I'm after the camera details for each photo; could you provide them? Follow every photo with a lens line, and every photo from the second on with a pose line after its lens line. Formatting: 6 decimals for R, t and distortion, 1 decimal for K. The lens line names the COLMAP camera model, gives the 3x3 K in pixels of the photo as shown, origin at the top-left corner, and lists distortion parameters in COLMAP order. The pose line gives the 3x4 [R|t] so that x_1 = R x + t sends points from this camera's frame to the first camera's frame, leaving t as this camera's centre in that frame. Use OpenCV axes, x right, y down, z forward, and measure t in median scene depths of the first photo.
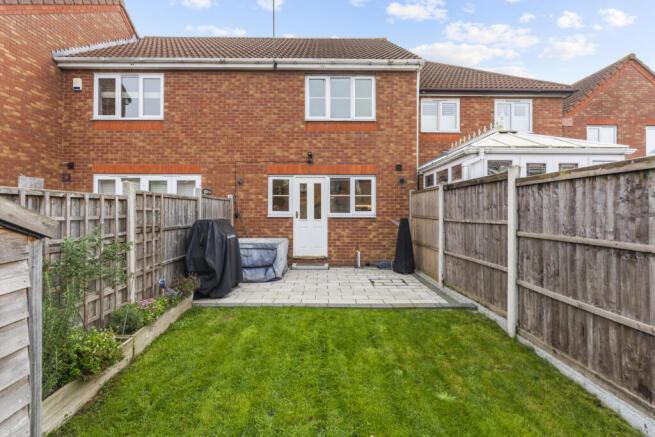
lens RADIAL K [[293.1, 0, 326.8], [0, 293.1, 213.4], [0, 0, 1]] dist [-0.004869, 0.000906]
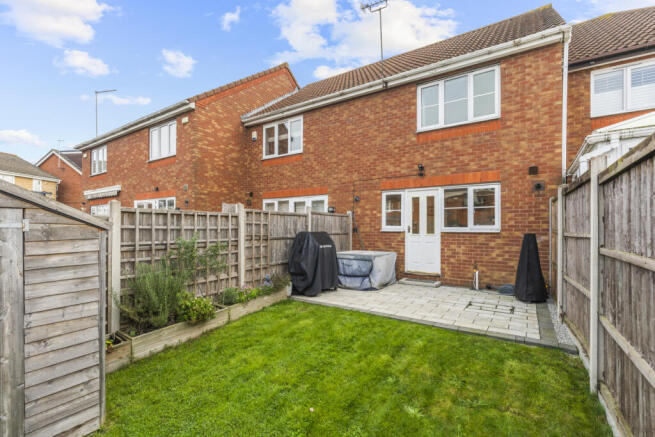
lens RADIAL K [[293.1, 0, 313.7], [0, 293.1, 230.4], [0, 0, 1]] dist [-0.004869, 0.000906]
pose [[0.823078, 0.004694, -0.567908, 0.211973], [-0.004909, 0.999987, 0.001149, 0.009782], [0.567907, 0.001842, 0.823091, 0.006089]]
